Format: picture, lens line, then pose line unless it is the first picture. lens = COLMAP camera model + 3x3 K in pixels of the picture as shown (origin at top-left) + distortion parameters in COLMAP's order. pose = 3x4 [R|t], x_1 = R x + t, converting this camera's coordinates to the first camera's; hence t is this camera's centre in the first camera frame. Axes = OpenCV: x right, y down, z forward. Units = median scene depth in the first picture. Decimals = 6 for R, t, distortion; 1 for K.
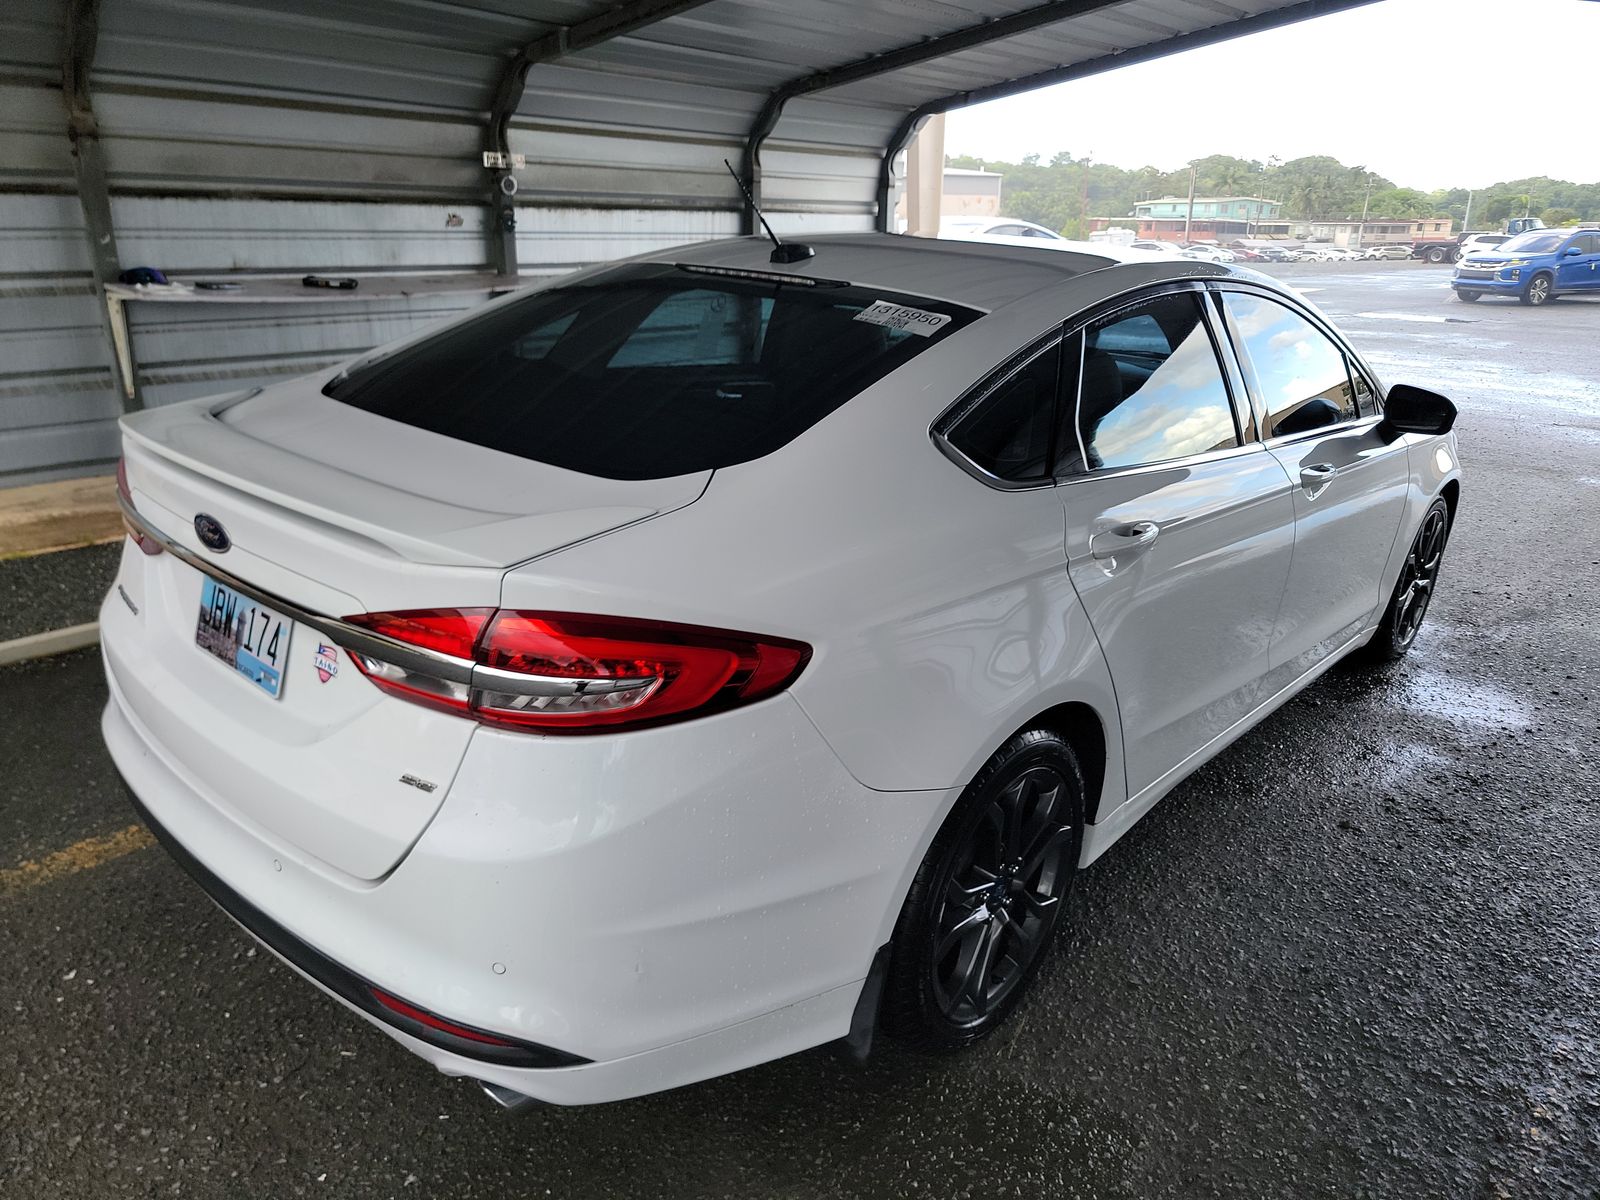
lens RADIAL K [[1118.2, 0, 803.3], [0, 1118.2, 616.2], [0, 0, 1]] dist [0.064873, -0.046804]
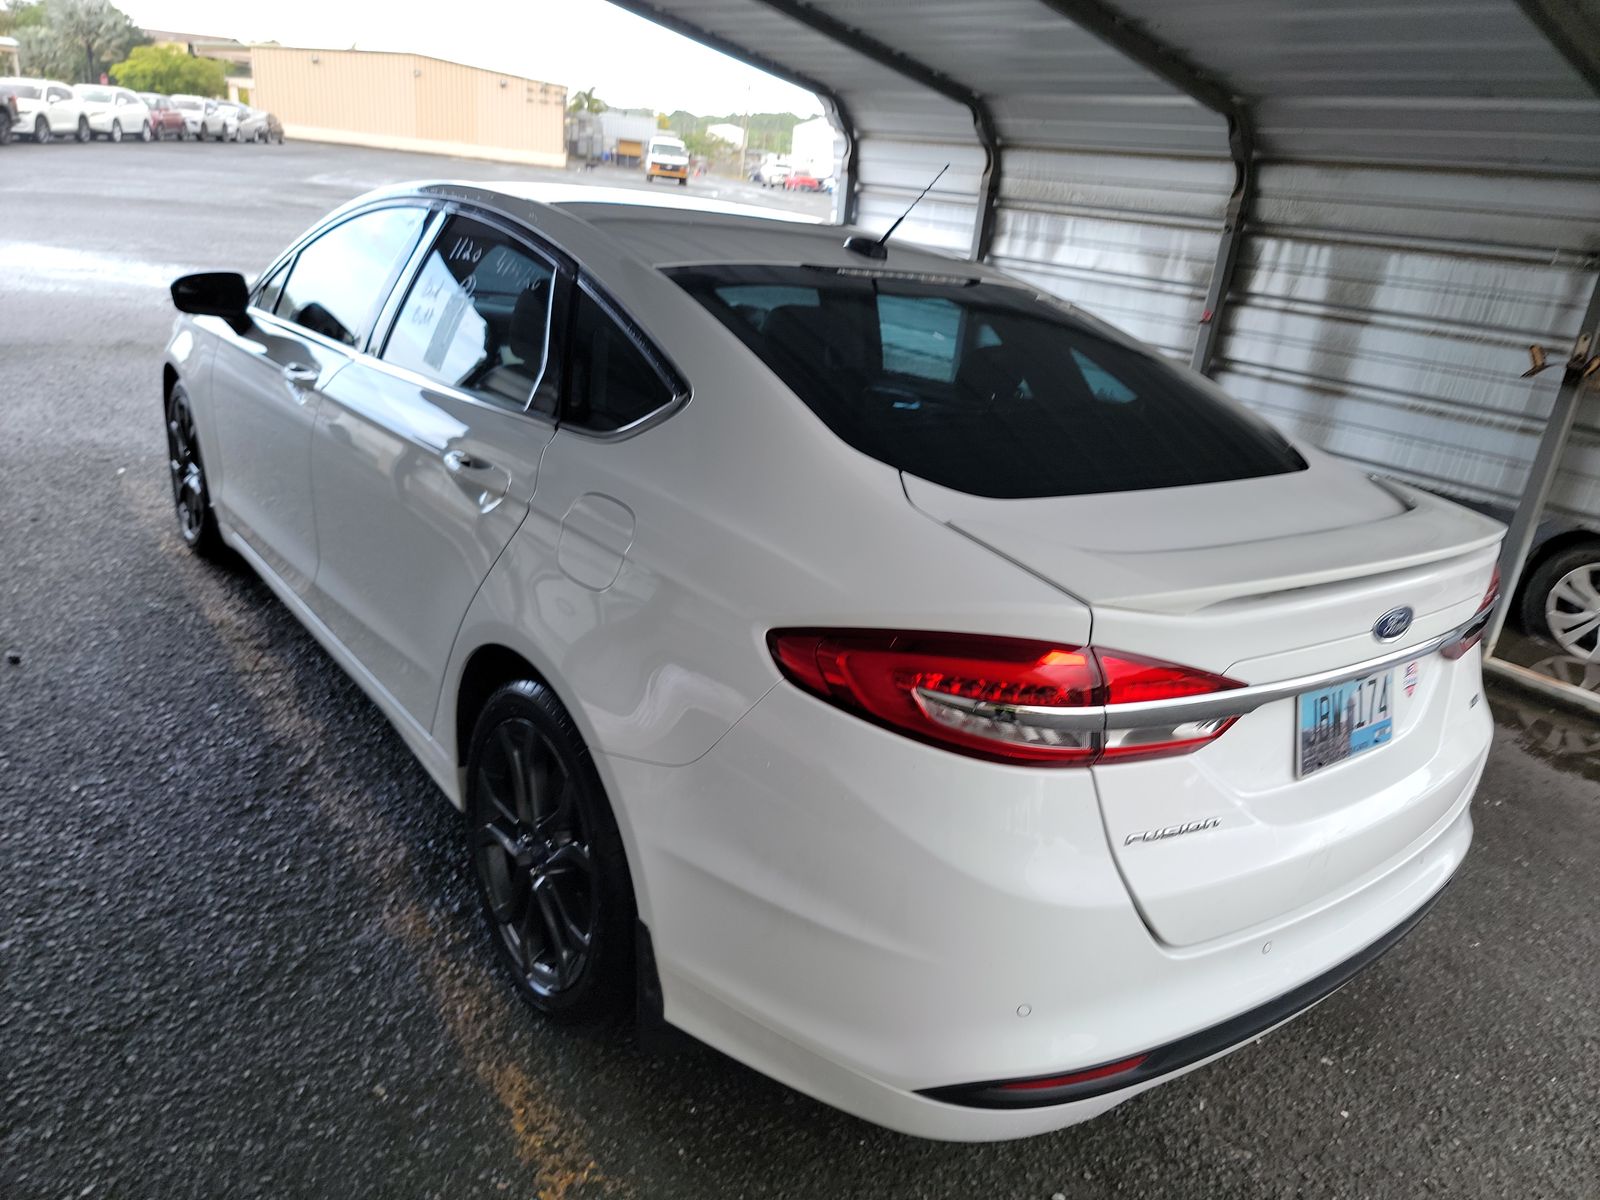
lens RADIAL K [[1118.2, 0, 815.1], [0, 1118.2, 595.2], [0, 0, 1]] dist [0.064873, -0.046804]
pose [[0.169392, -0.353014, 0.920156, -0.247231], [0.238642, 0.920556, 0.309236, -0.085489], [-0.956220, 0.167205, 0.240179, 0.204158]]
